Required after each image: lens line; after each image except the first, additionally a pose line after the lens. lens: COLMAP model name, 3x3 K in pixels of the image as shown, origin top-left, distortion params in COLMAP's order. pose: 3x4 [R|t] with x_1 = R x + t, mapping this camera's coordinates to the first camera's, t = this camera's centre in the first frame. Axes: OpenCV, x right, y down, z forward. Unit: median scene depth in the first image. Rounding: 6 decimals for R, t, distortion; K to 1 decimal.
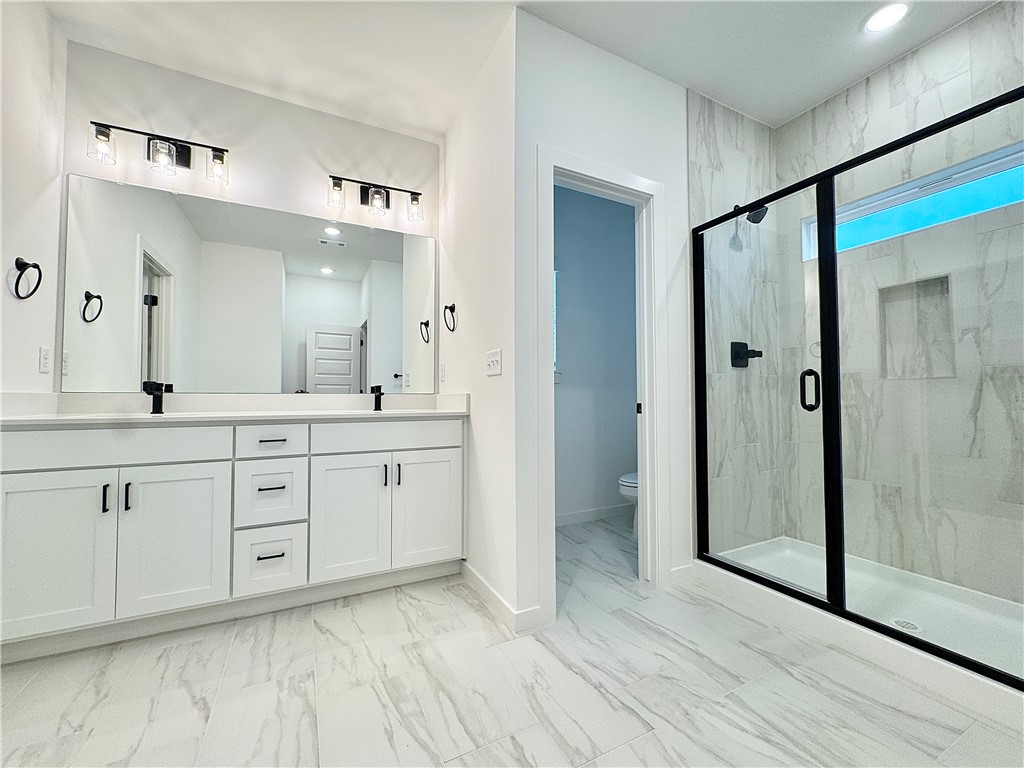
lens RADIAL K [[408.7, 0, 499.8], [0, 408.7, 396.8], [0, 0, 1]] dist [-0.004900, 0.000187]
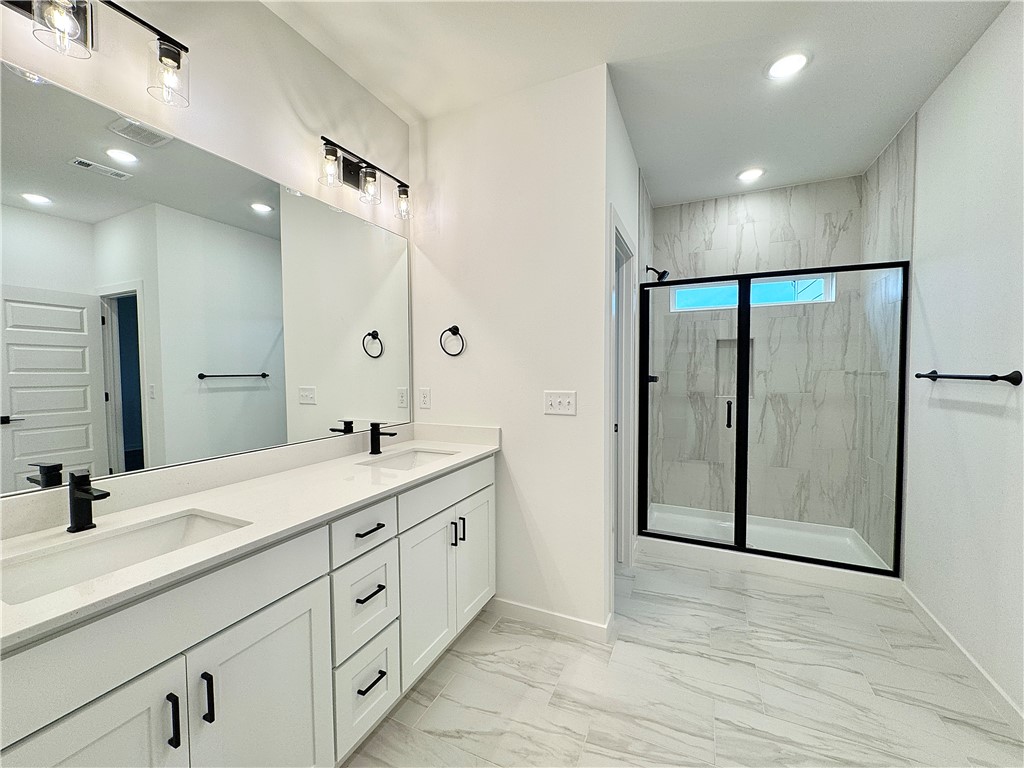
lens RADIAL K [[408.7, 0, 516.9], [0, 408.7, 398.3], [0, 0, 1]] dist [-0.004900, 0.000187]
pose [[0.785074, -0.044051, 0.617834, -0.760218], [0.002741, 0.997705, 0.067652, -0.170623], [-0.619396, -0.051419, 0.783393, 0.265863]]
